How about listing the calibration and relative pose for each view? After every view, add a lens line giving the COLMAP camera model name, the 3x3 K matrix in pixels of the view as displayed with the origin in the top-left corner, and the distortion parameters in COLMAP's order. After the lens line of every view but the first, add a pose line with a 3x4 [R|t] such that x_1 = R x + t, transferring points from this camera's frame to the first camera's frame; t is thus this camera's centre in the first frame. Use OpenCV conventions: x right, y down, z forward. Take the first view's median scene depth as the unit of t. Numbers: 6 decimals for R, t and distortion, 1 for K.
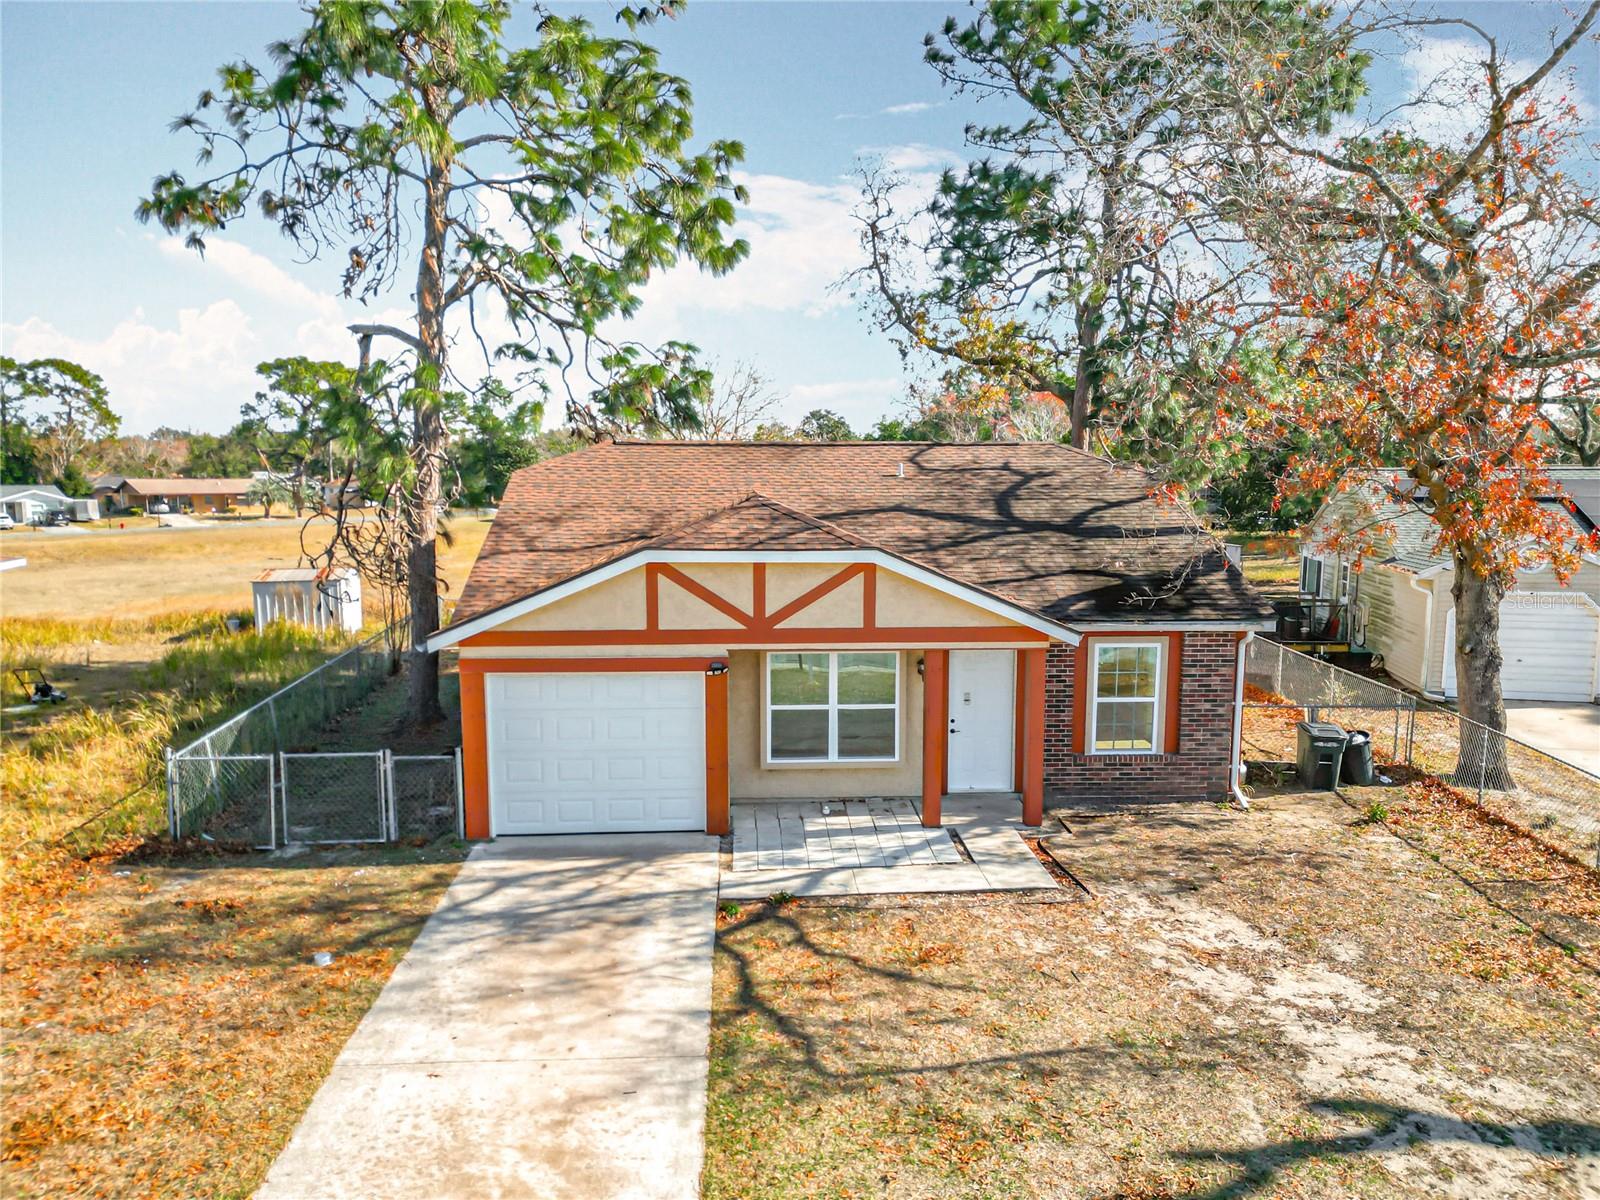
lens RADIAL K [[1142.1, 0, 794.5], [0, 1142.1, 603.9], [0, 0, 1]] dist [0.079966, -0.079633]
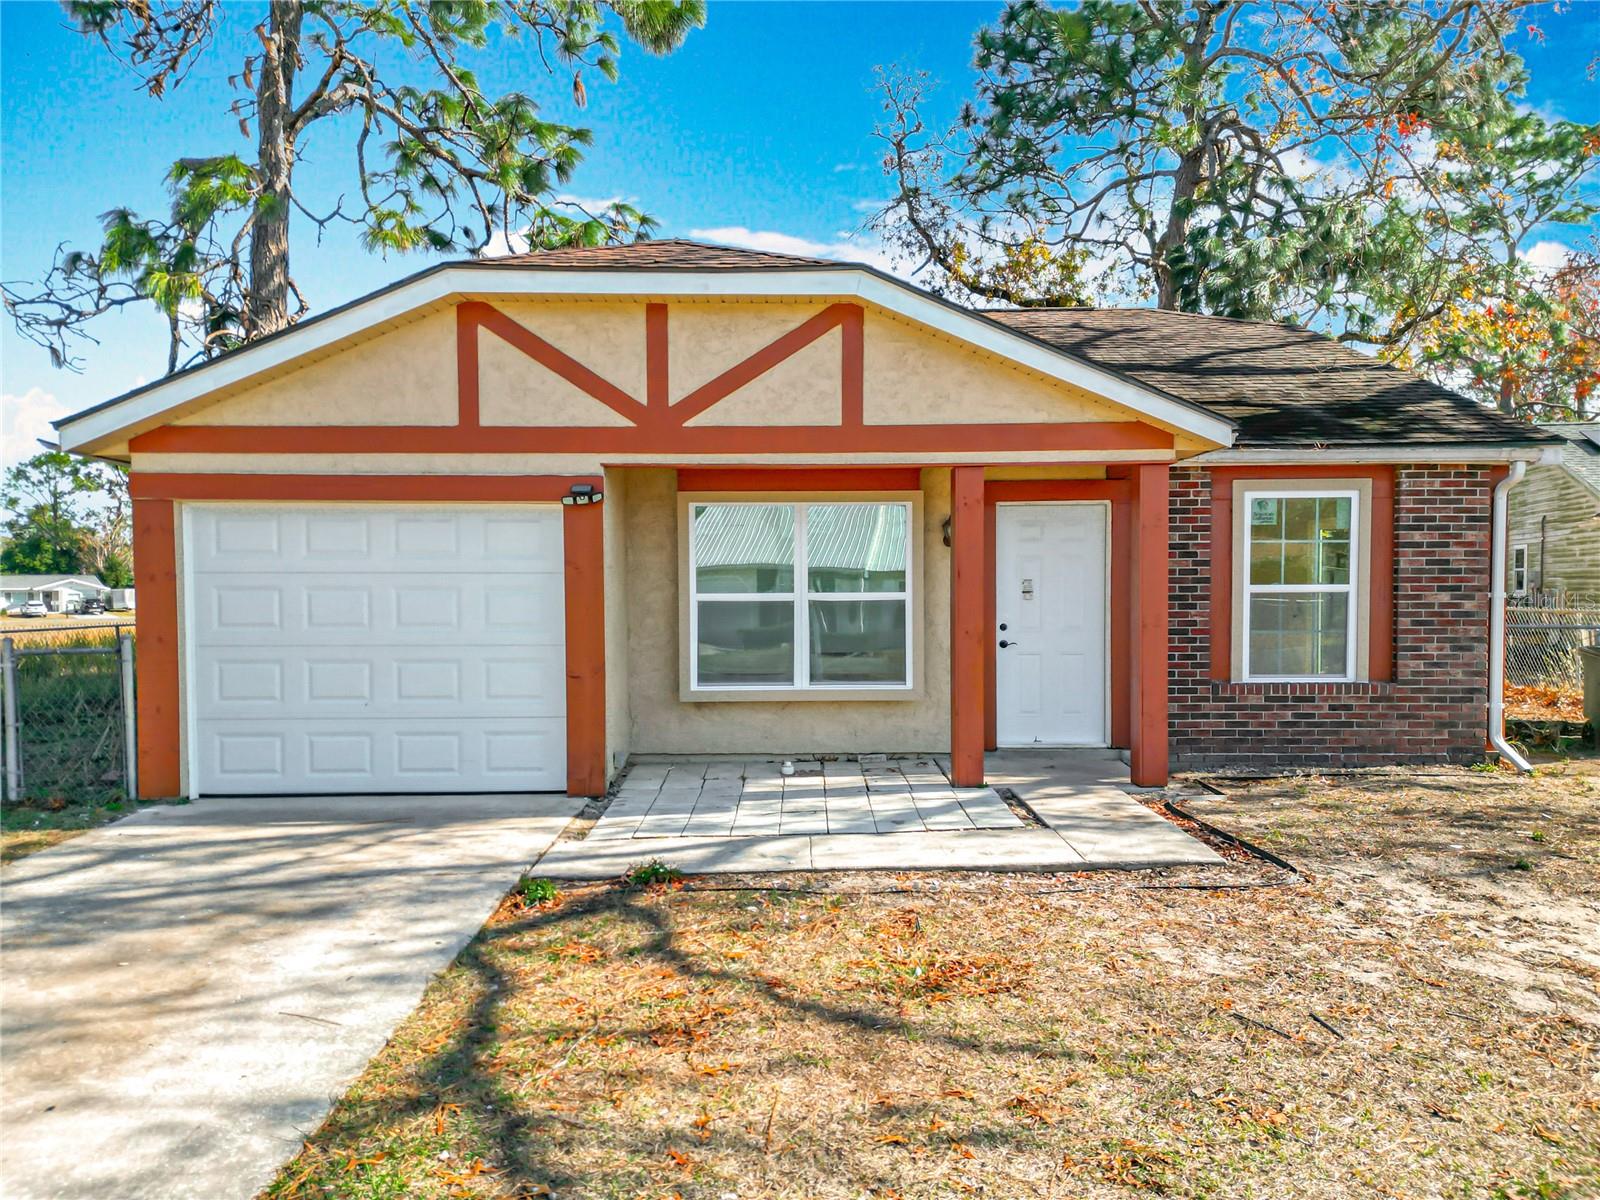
lens RADIAL K [[1128.6, 0, 793.8], [0, 1128.6, 608.1], [0, 0, 1]] dist [0.085389, -0.072376]
pose [[0.998811, -0.004499, -0.048538, 0.067603], [-0.000170, 0.995403, -0.095771, 0.175970], [0.048746, 0.095666, 0.994219, 0.475794]]
